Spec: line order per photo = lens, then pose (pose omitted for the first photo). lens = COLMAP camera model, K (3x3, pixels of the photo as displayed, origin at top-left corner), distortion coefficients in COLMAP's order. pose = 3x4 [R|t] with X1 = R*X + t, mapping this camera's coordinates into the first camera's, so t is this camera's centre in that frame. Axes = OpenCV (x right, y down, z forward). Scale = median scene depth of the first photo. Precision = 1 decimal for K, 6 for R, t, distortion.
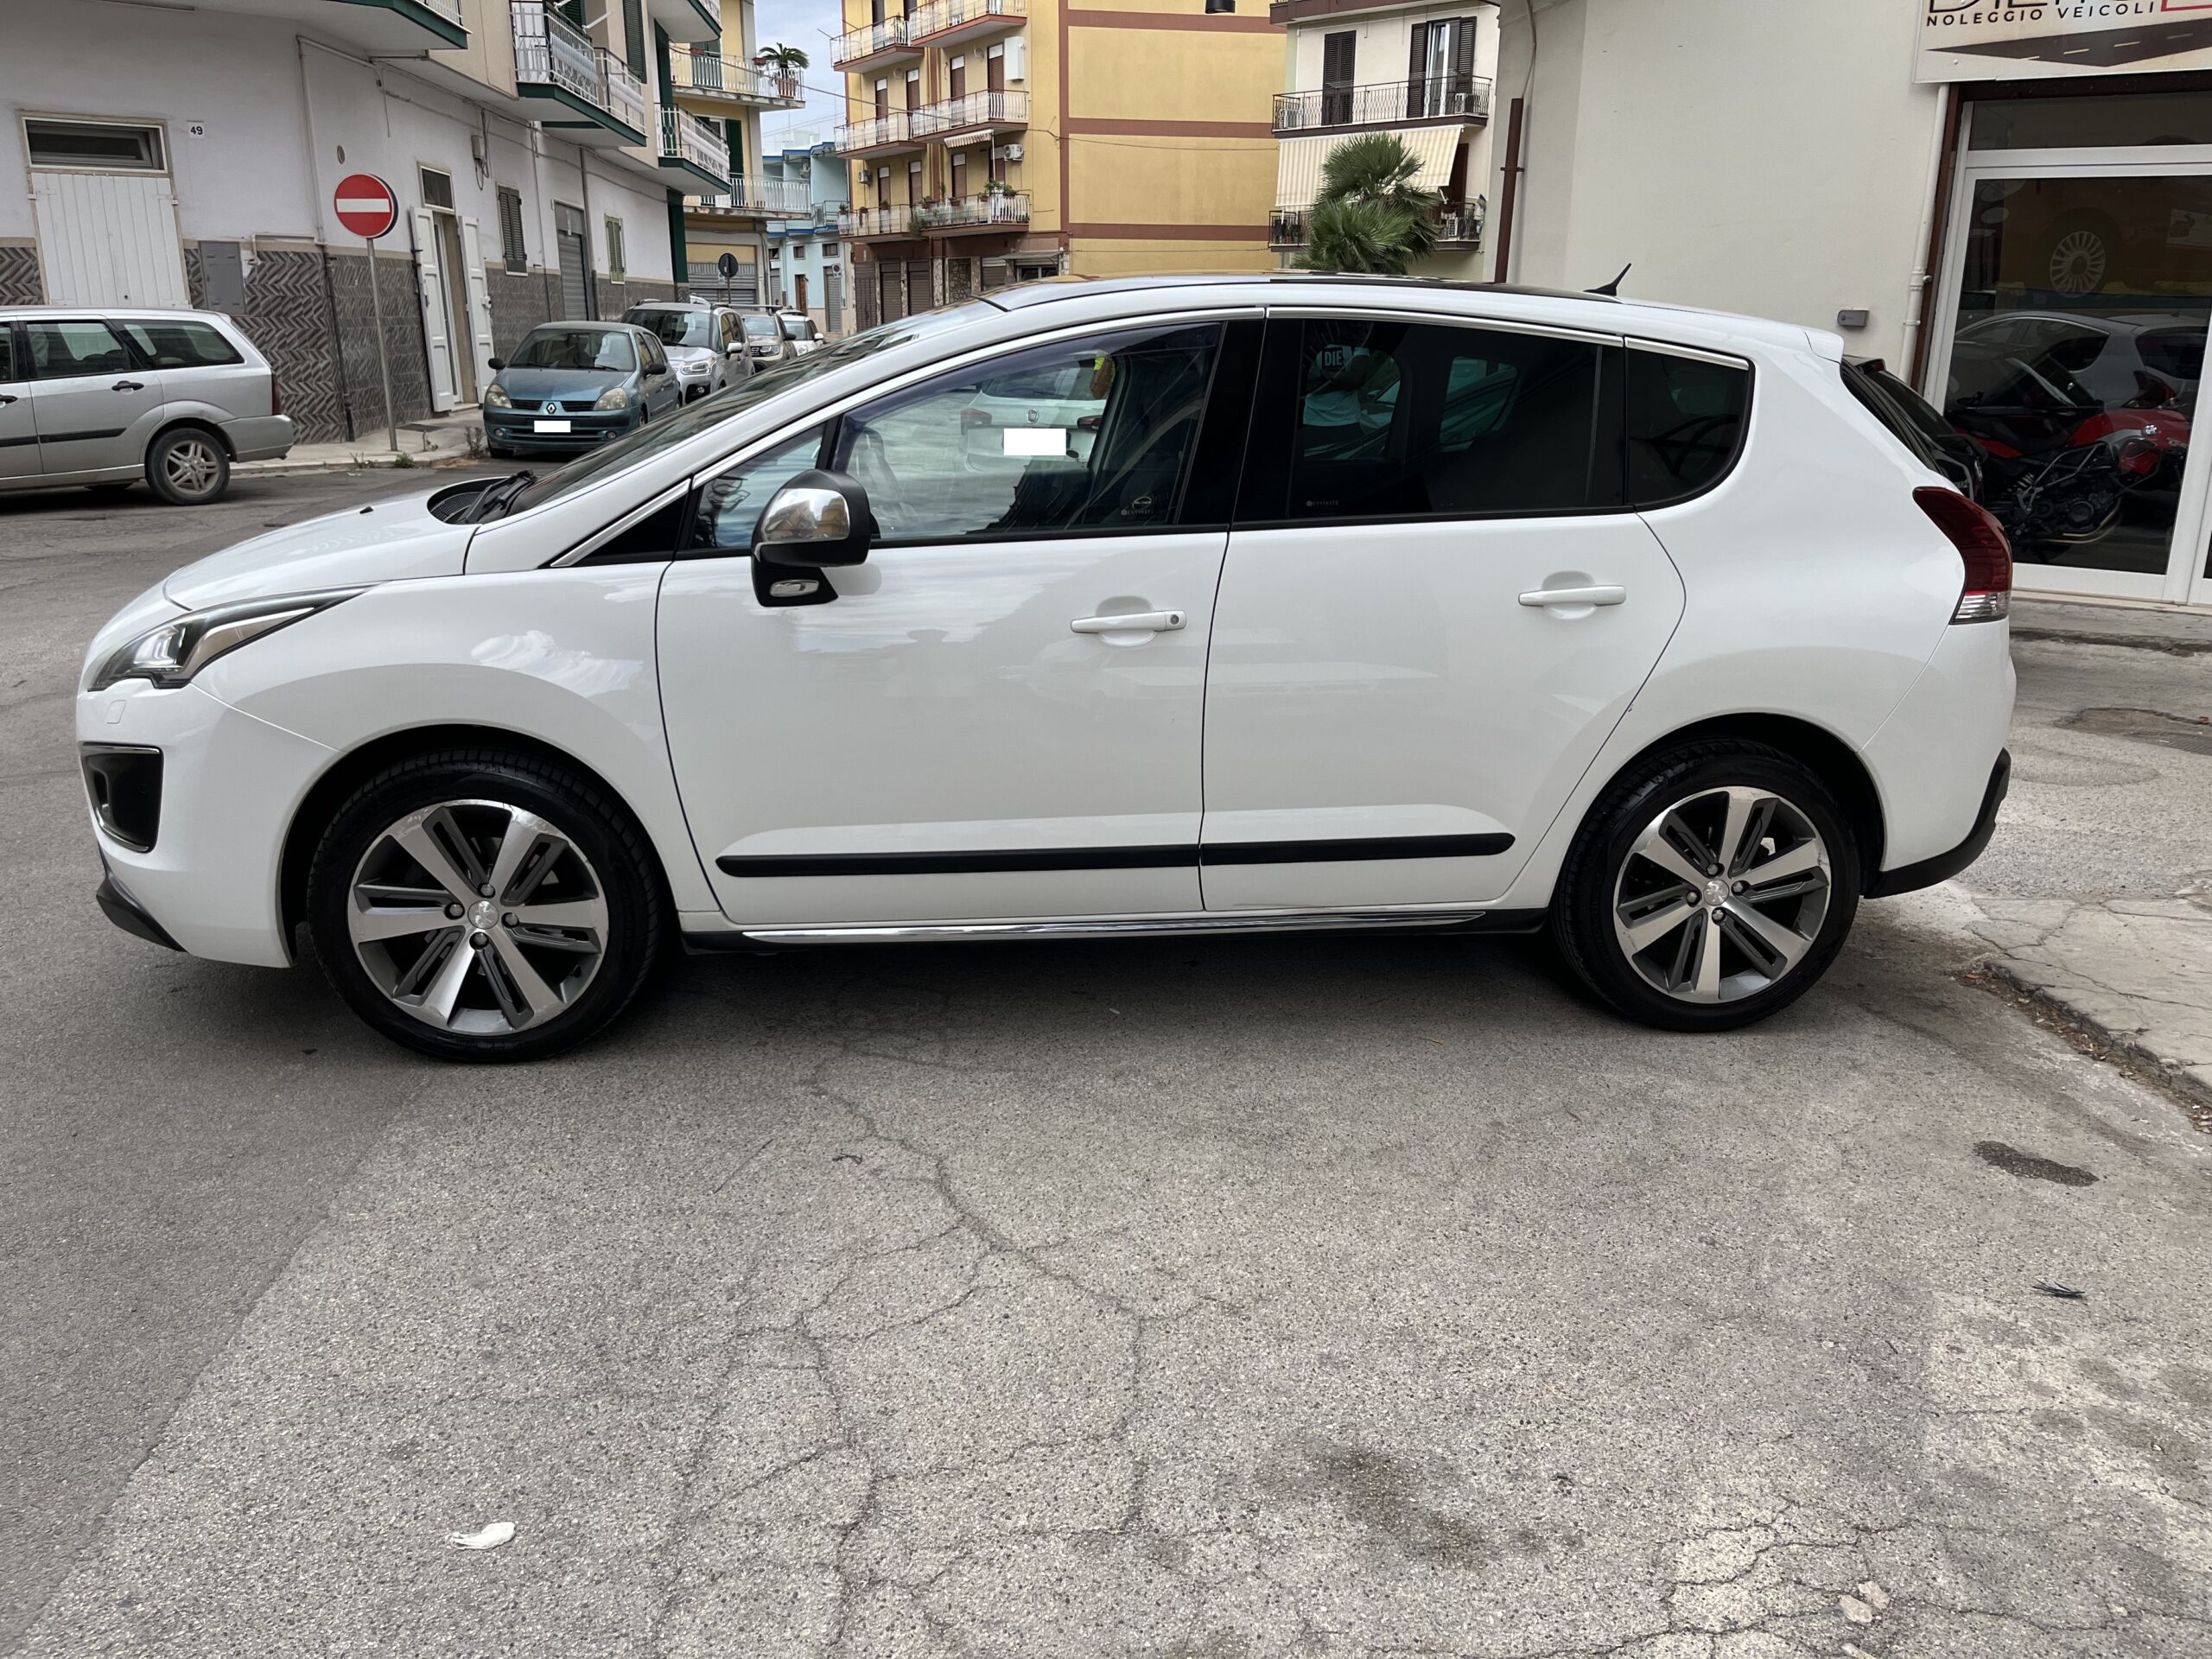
lens RADIAL K [[1672.9, 0, 1117.6], [0, 1672.9, 853.4], [0, 0, 1]] dist [0.075542, -0.116295]
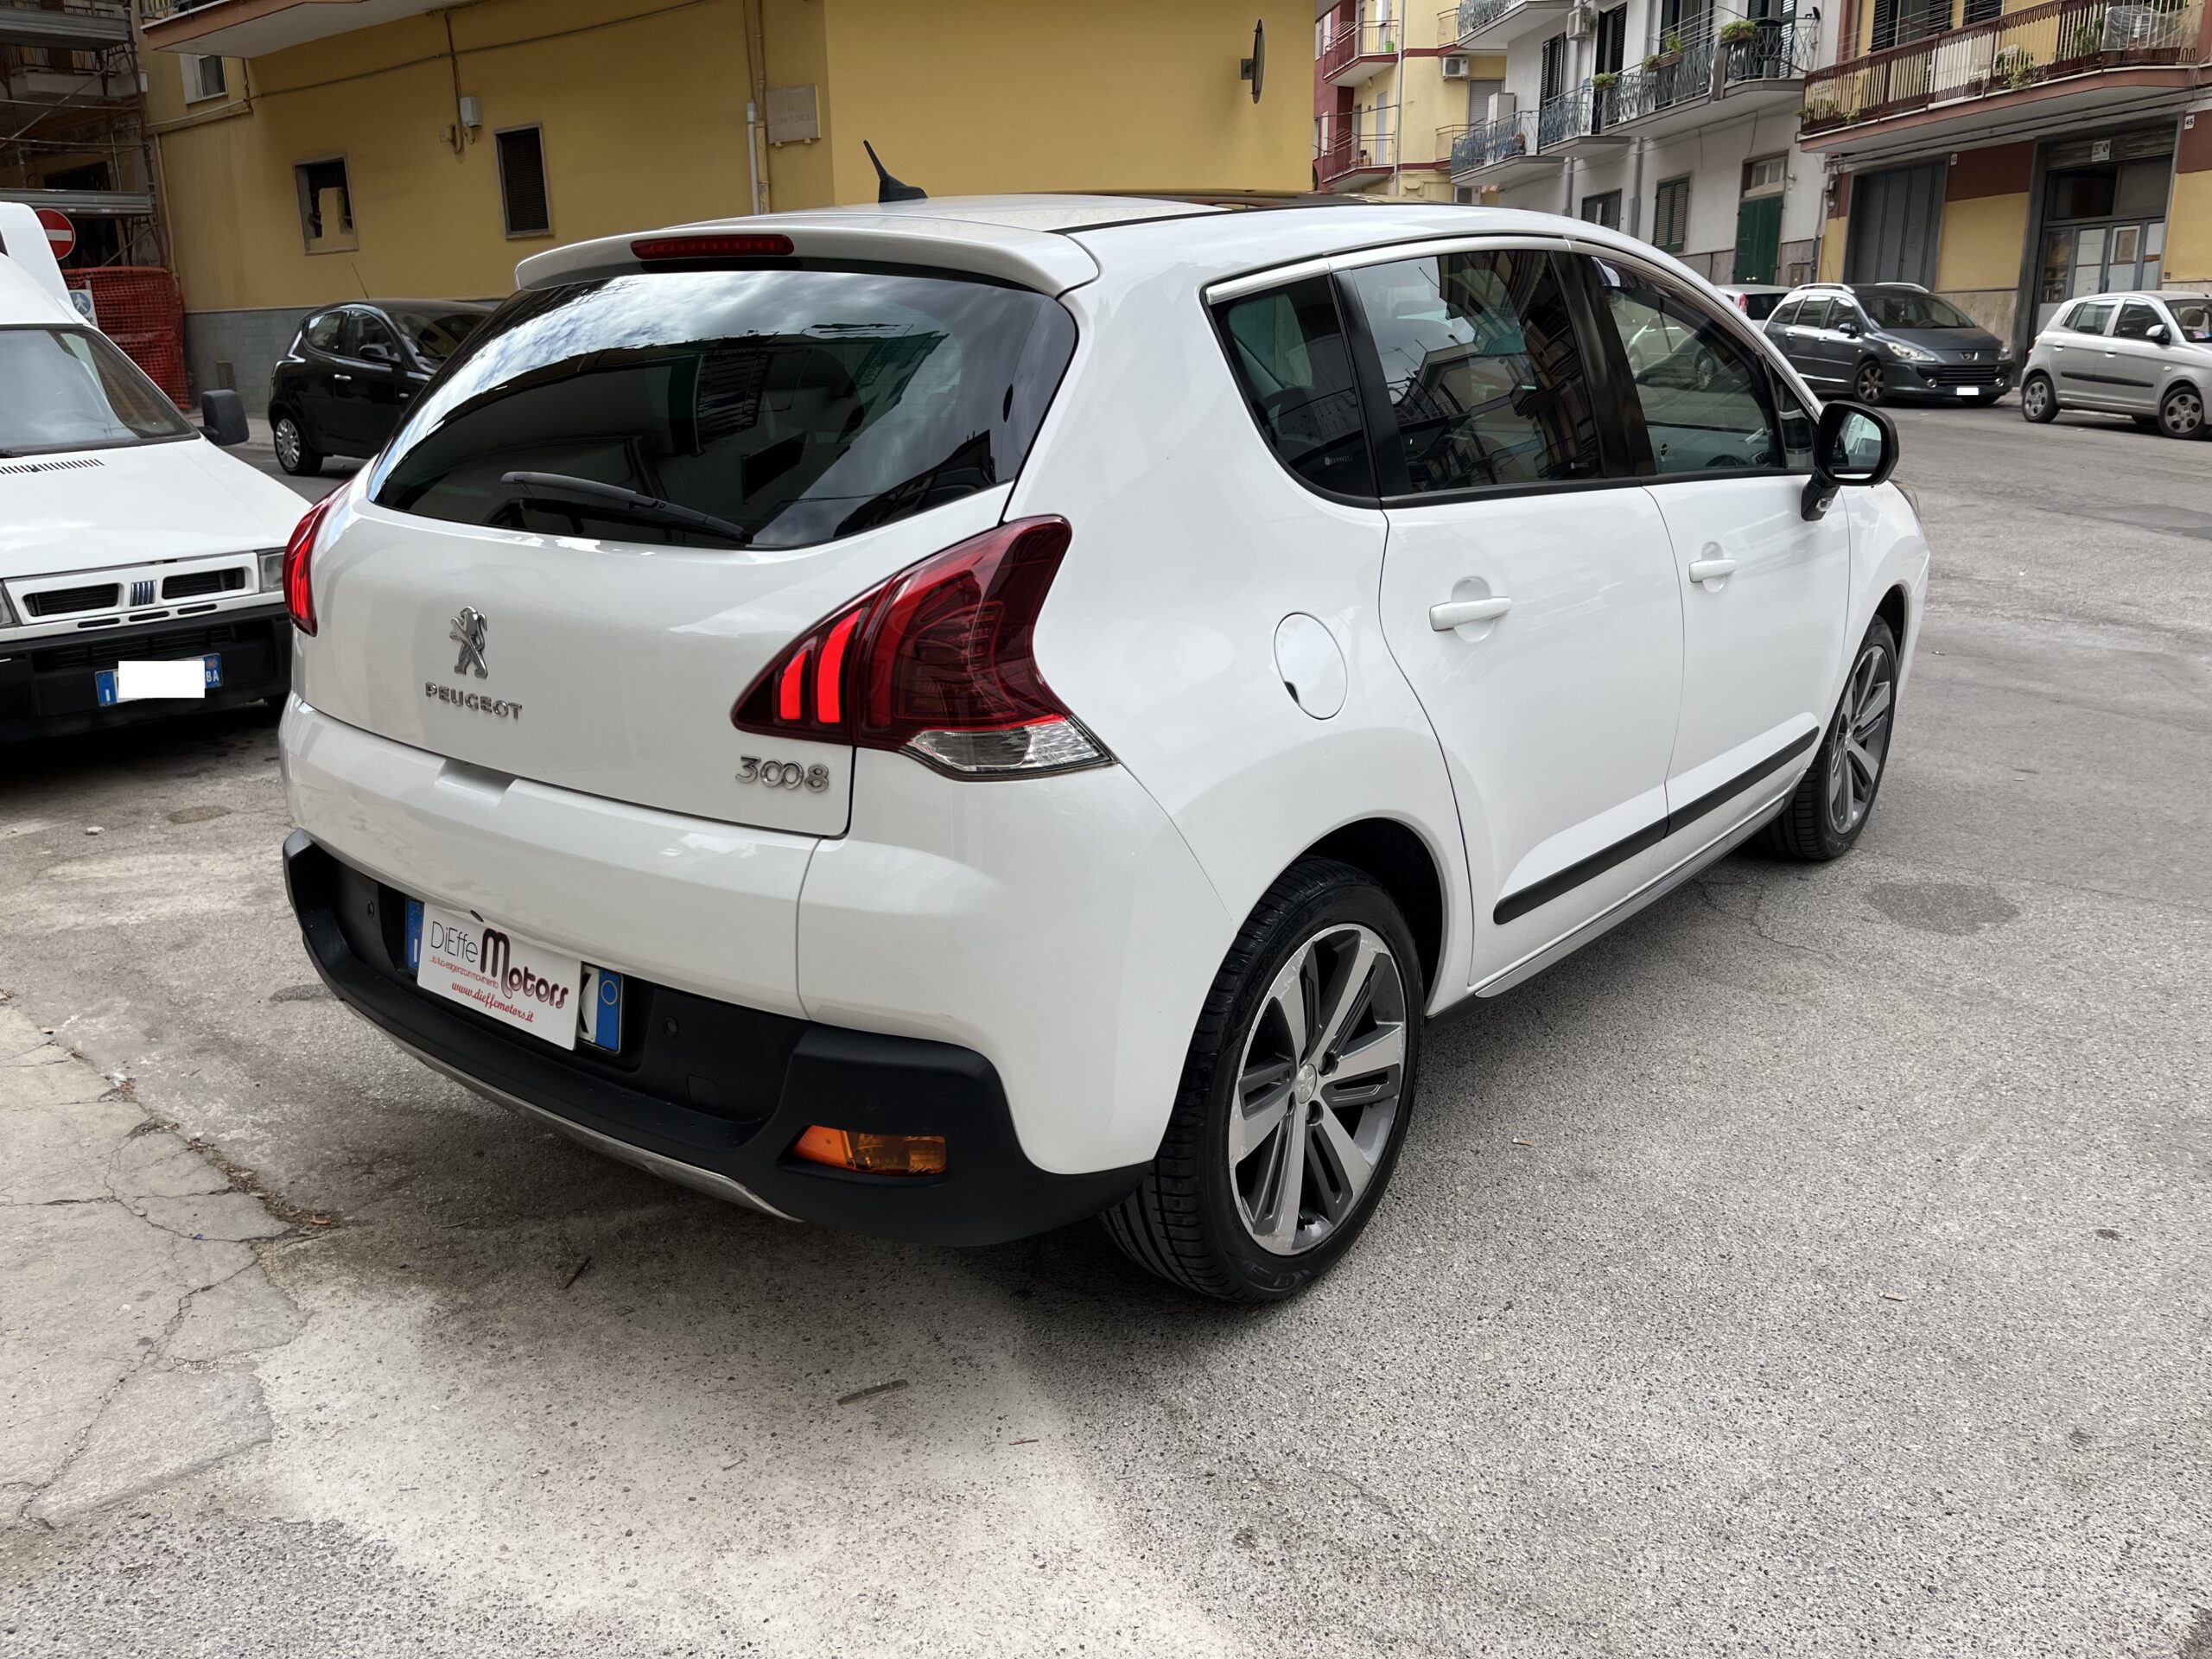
lens RADIAL K [[1675.0, 0, 1120.1], [0, 1675.0, 826.3], [0, 0, 1]] dist [0.090927, -0.128725]
pose [[-0.710068, 0.193120, -0.677132, 0.347900], [-0.209147, 0.860408, 0.464710, -0.216378], [0.672355, 0.471596, -0.570558, 0.751127]]
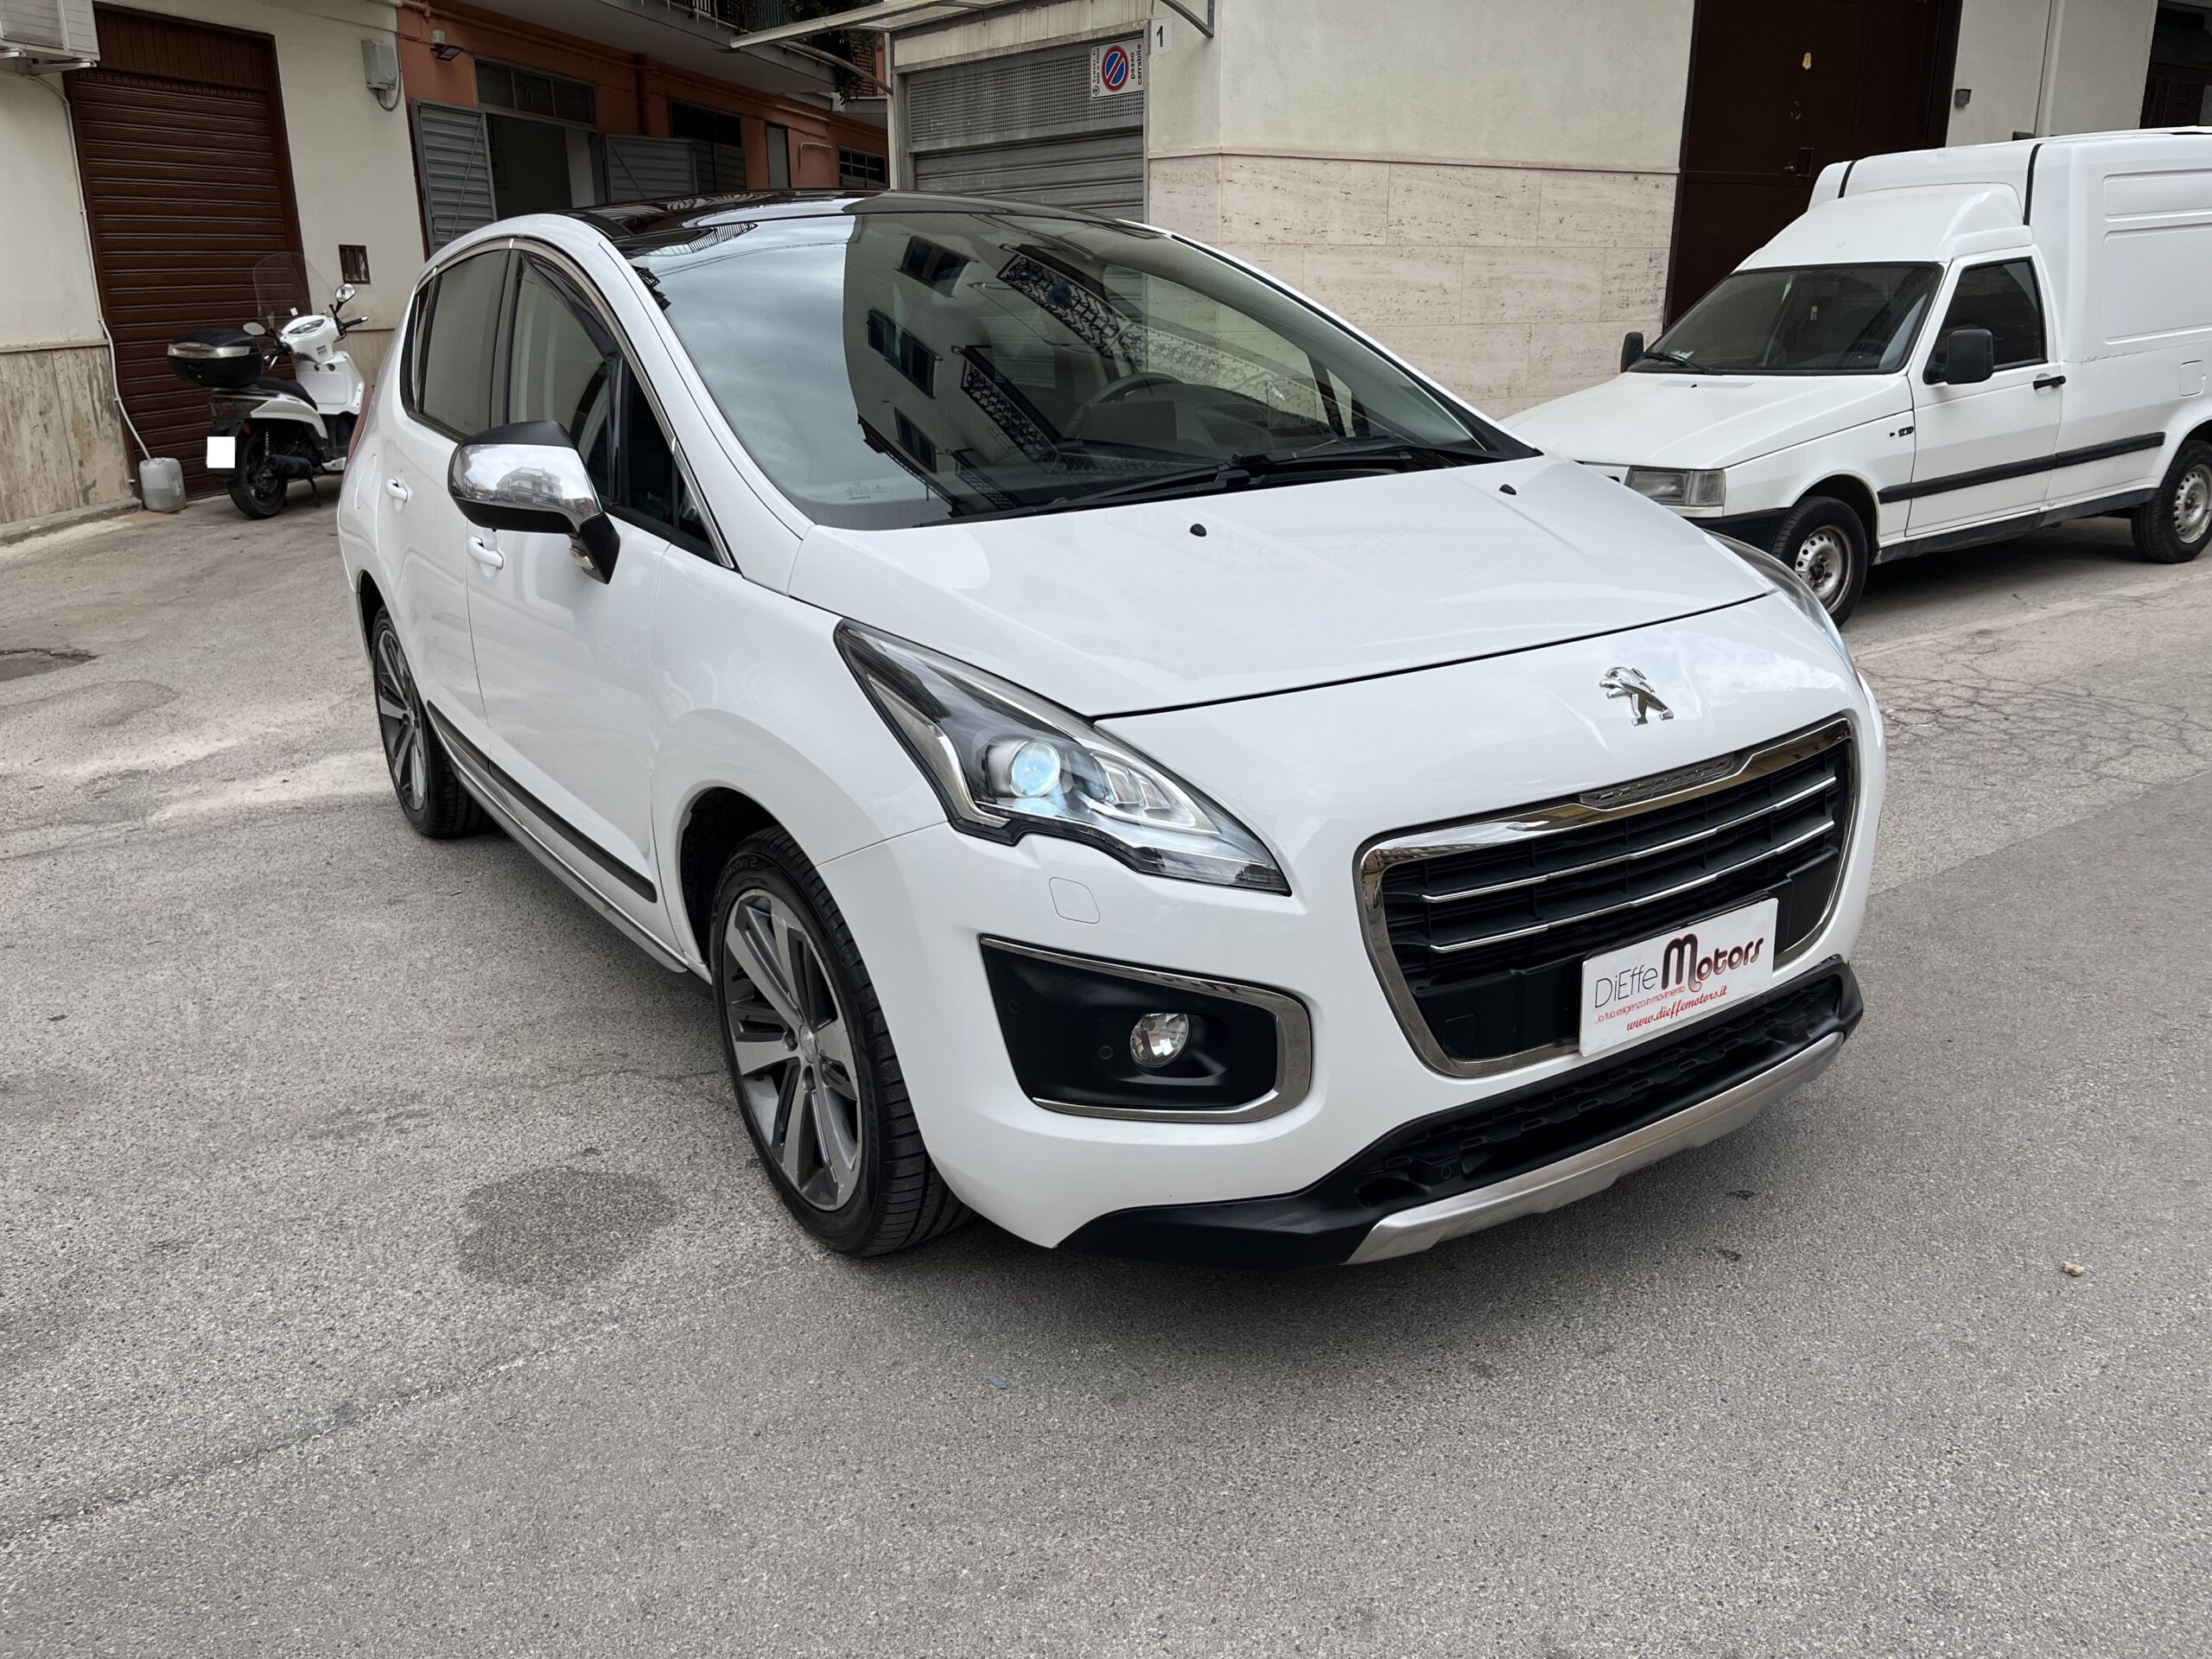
lens RADIAL K [[1695.5, 0, 1113.3], [0, 1695.5, 804.8], [0, 0, 1]] dist [0.079167, -0.114835]
pose [[-0.456582, -0.267860, 0.848401, -0.449586], [0.275680, 0.864070, 0.421169, -0.193716], [-0.845892, 0.426185, -0.320675, 0.622942]]
